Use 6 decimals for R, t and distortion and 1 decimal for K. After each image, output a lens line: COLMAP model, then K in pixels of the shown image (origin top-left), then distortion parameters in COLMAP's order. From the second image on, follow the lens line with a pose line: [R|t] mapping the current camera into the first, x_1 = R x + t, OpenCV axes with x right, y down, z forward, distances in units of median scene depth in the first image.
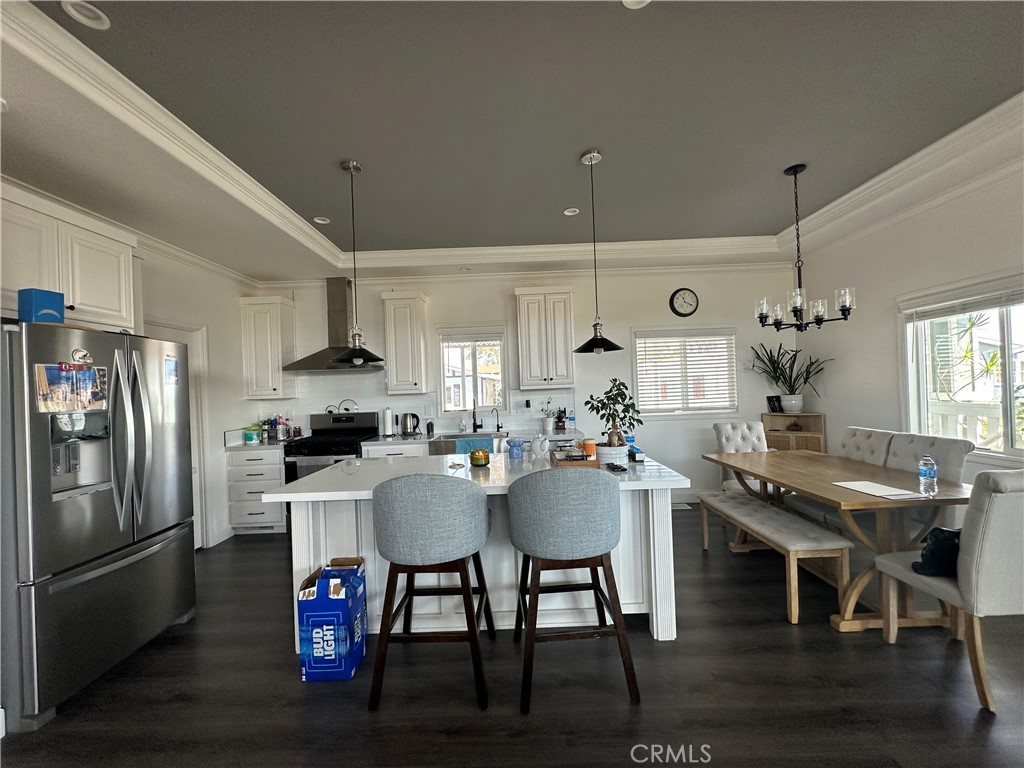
lens RADIAL K [[409.4, 0, 512.0], [0, 409.4, 384.0], [0, 0, 1]] dist [0.000471, 0.000276]
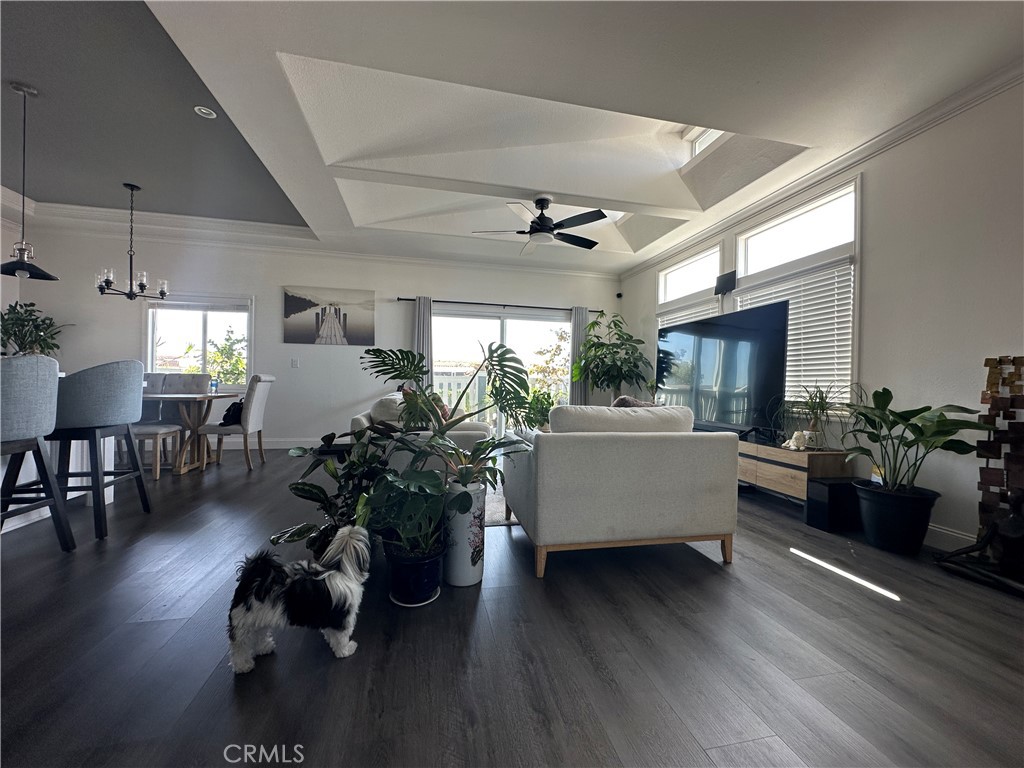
lens RADIAL K [[409.4, 0, 512.0], [0, 409.4, 384.0], [0, 0, 1]] dist [0.000471, 0.000276]
pose [[-0.198309, 0.027744, 0.979747, -0.965727], [-0.024683, 0.999141, -0.033290, 0.183269], [-0.979829, -0.030785, -0.197454, -0.042409]]
